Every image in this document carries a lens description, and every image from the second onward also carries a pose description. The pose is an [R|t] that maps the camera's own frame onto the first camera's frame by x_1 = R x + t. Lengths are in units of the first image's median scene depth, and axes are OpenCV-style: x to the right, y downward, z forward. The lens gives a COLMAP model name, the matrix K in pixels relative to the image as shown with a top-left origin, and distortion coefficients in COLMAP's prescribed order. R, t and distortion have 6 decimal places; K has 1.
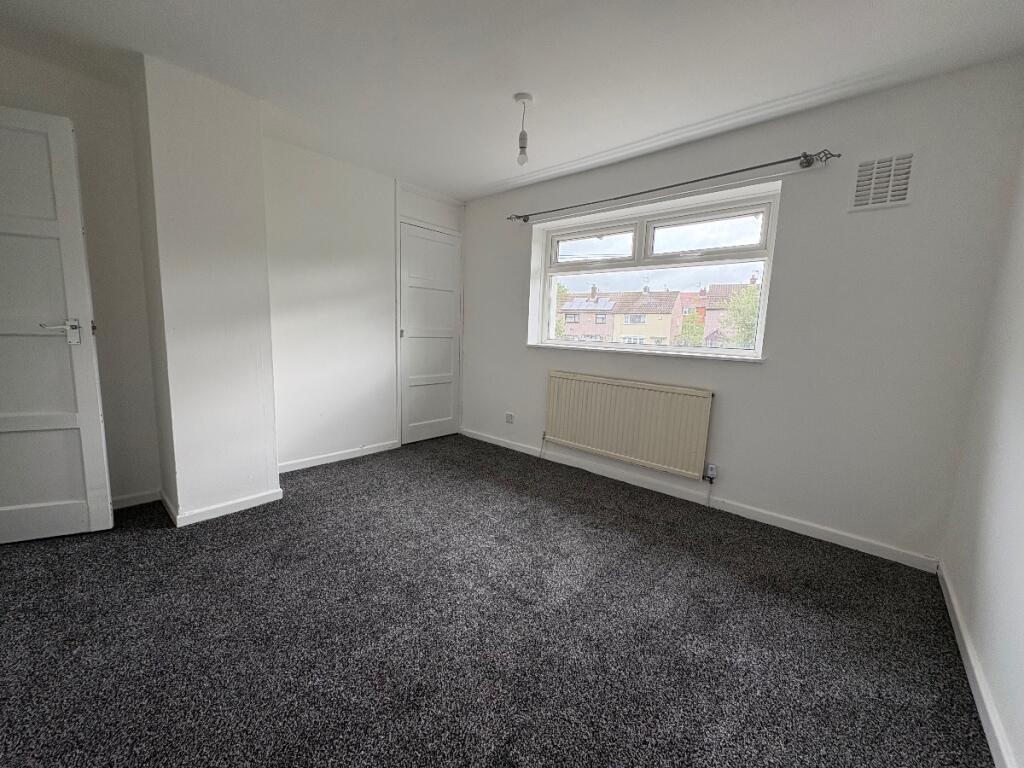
lens RADIAL K [[406.2, 0, 509.7], [0, 406.2, 385.0], [0, 0, 1]] dist [0.001017, 0.000104]
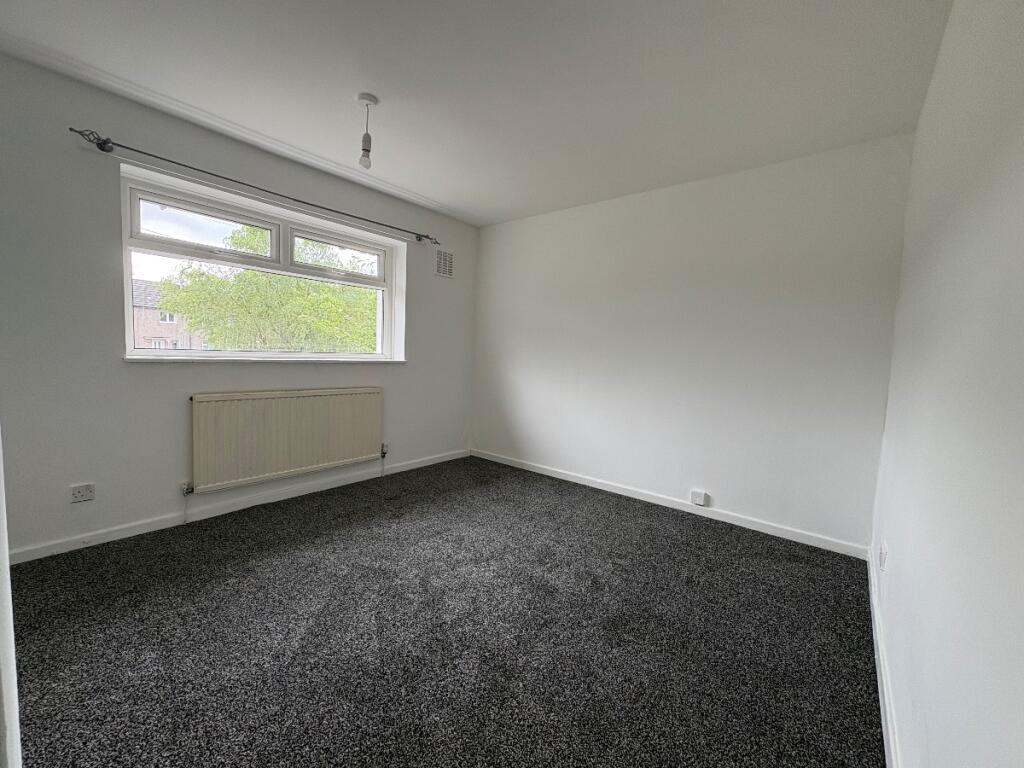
lens RADIAL K [[406.2, 0, 509.7], [0, 406.2, 385.0], [0, 0, 1]] dist [0.001017, 0.000104]
pose [[-0.029290, -0.117155, 0.992682, -0.741803], [0.097271, 0.988060, 0.119479, -0.098730], [-0.994827, 0.100058, -0.017545, 0.566613]]
